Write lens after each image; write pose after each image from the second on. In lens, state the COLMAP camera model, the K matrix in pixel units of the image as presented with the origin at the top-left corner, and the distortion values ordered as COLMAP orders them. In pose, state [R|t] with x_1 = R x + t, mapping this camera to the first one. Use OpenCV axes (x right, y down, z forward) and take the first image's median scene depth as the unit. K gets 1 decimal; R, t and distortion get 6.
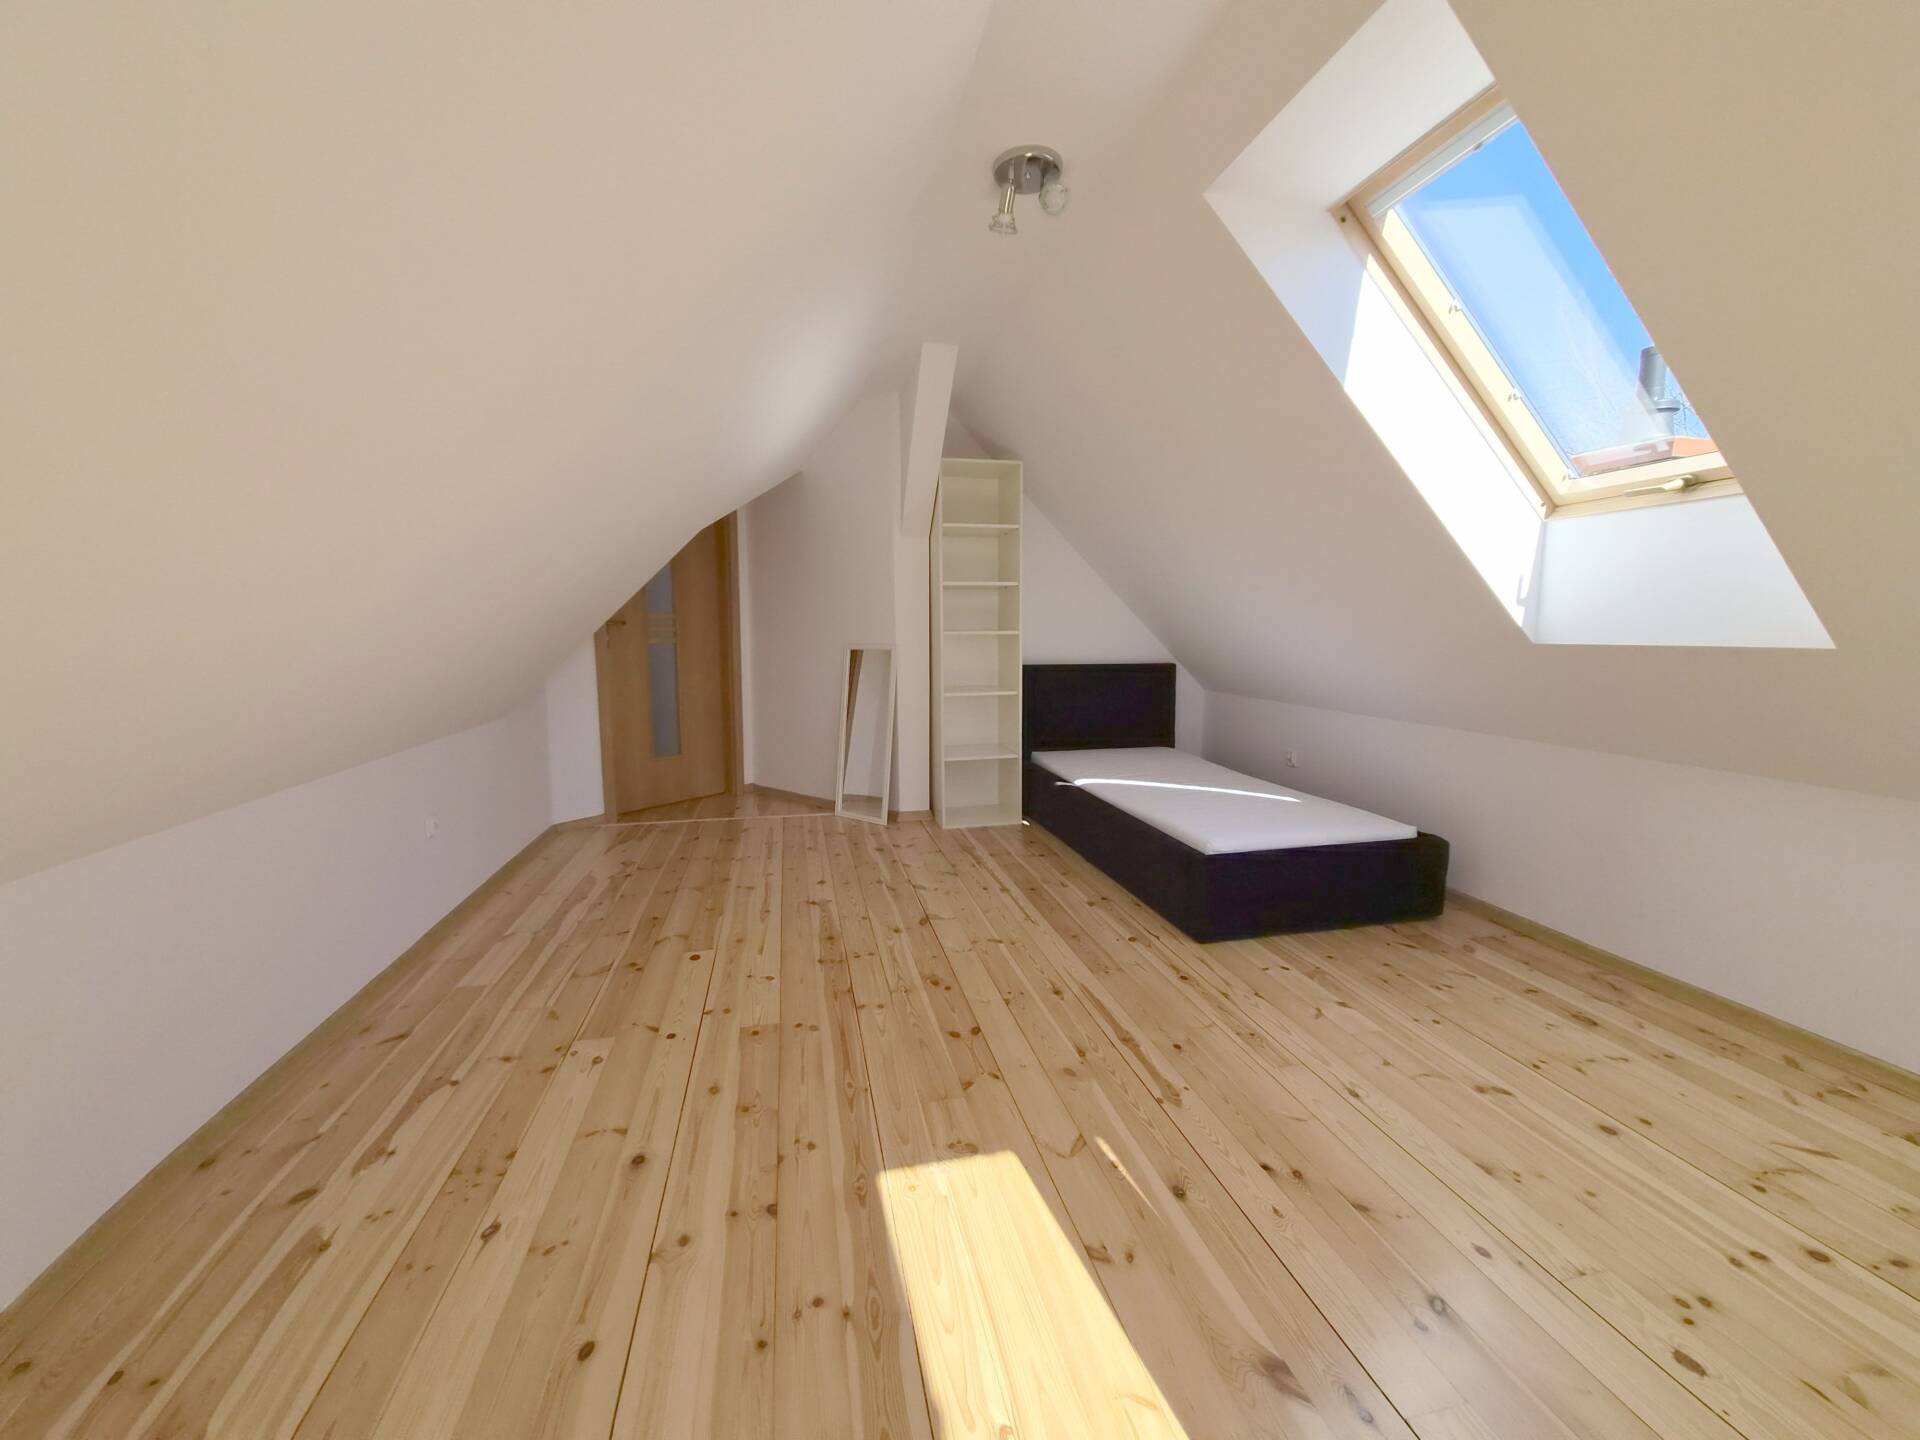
lens RADIAL K [[778.8, 0, 959.4], [0, 778.8, 717.6], [0, 0, 1]] dist [0.010942, -0.006823]
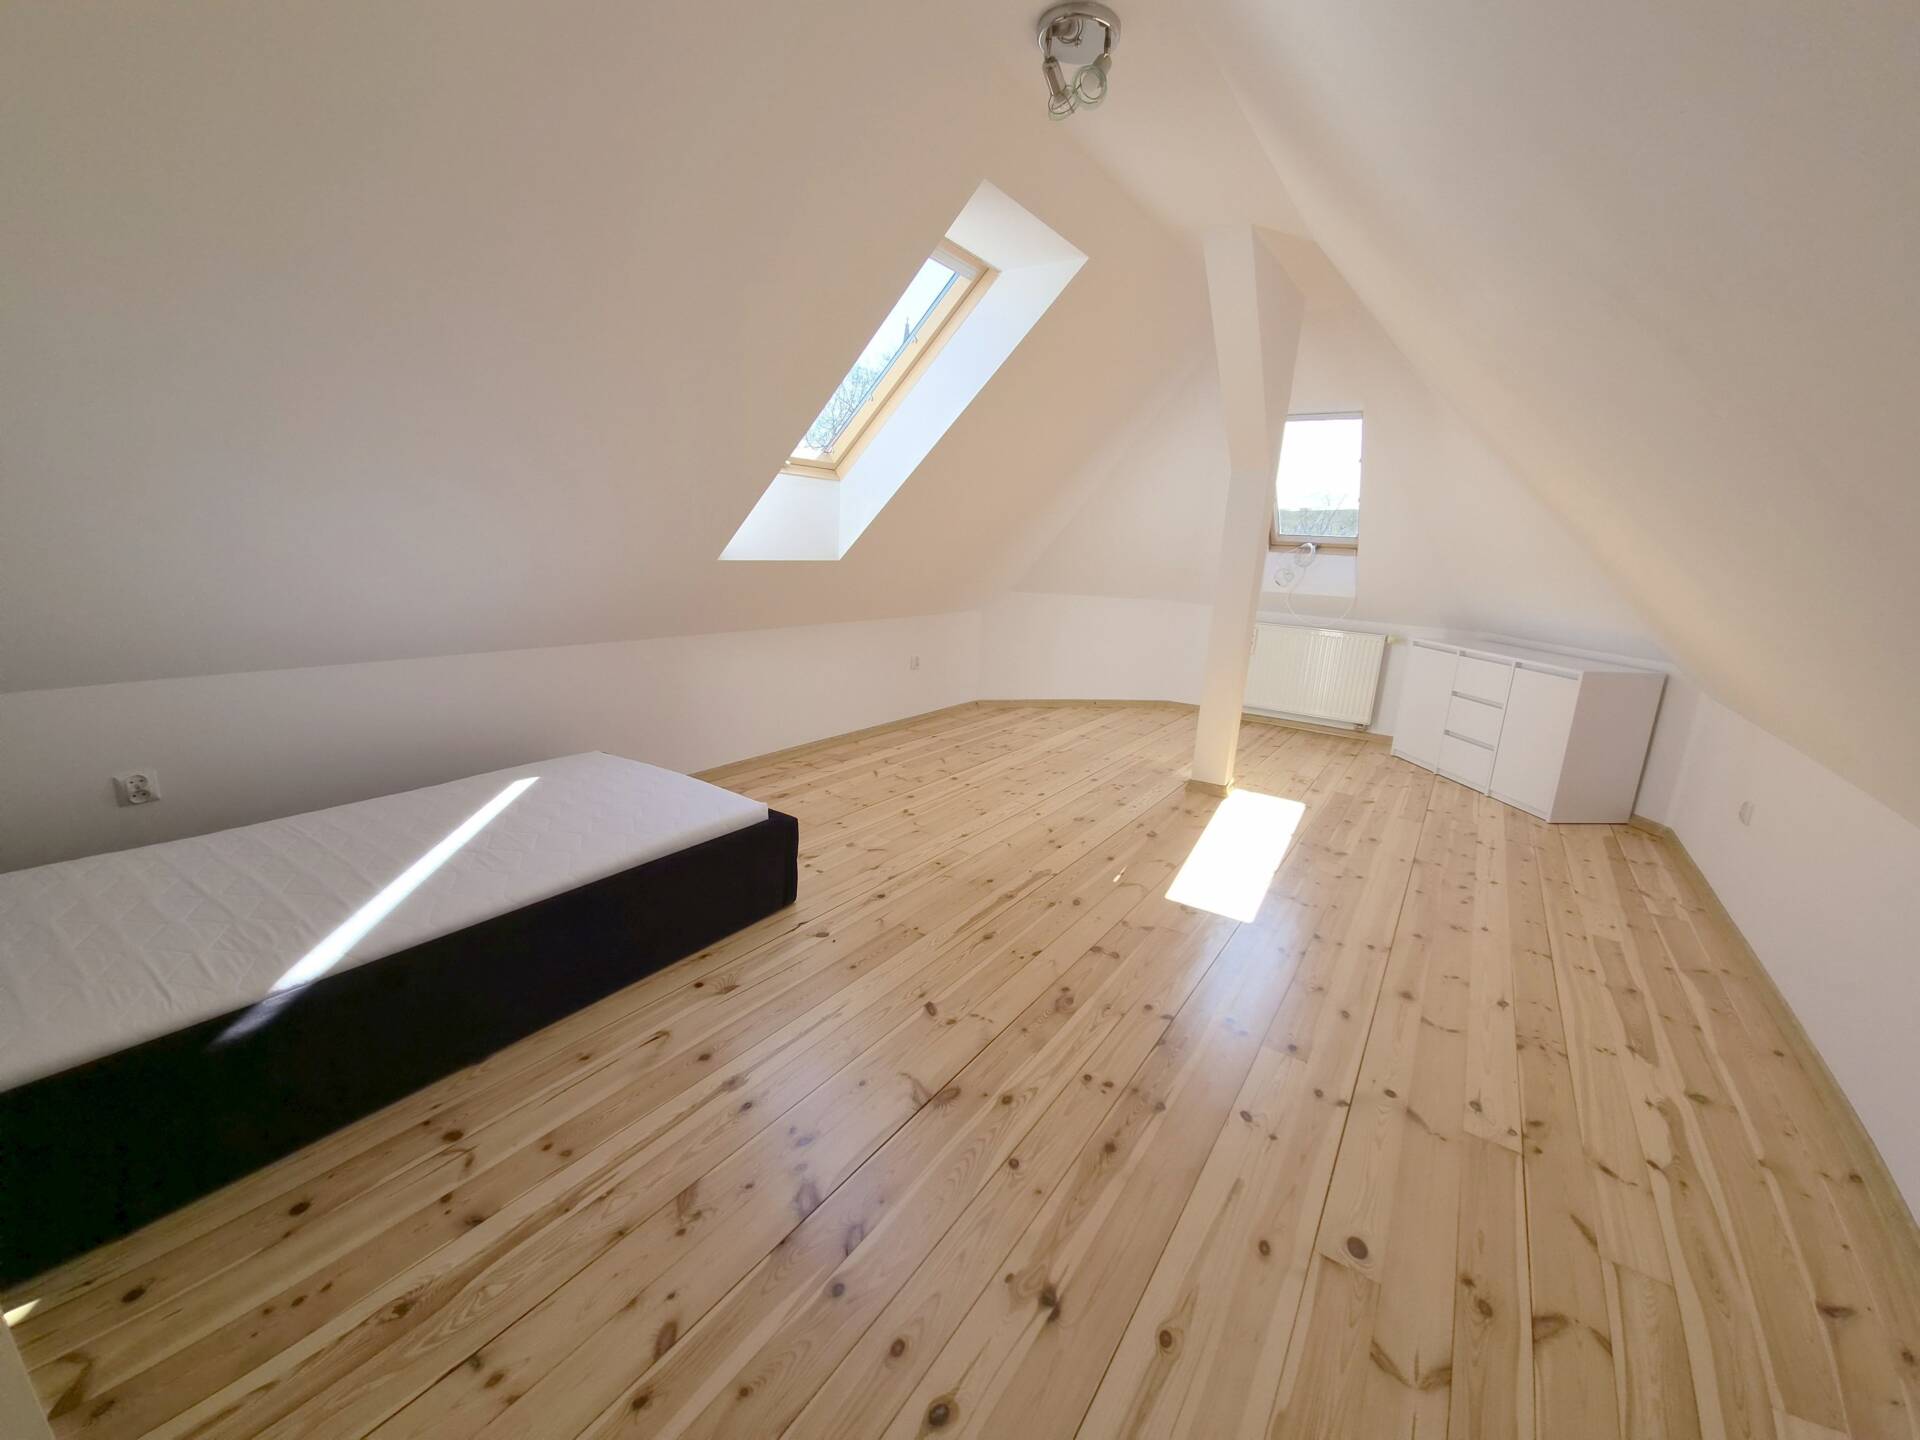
lens RADIAL K [[778.8, 0, 958.3], [0, 778.8, 722.6], [0, 0, 1]] dist [0.010942, -0.006823]
pose [[-0.690055, -0.210201, 0.692561, -0.504872], [0.025176, 0.949346, 0.313223, -0.239106], [-0.723319, 0.233577, -0.649809, 1.655445]]
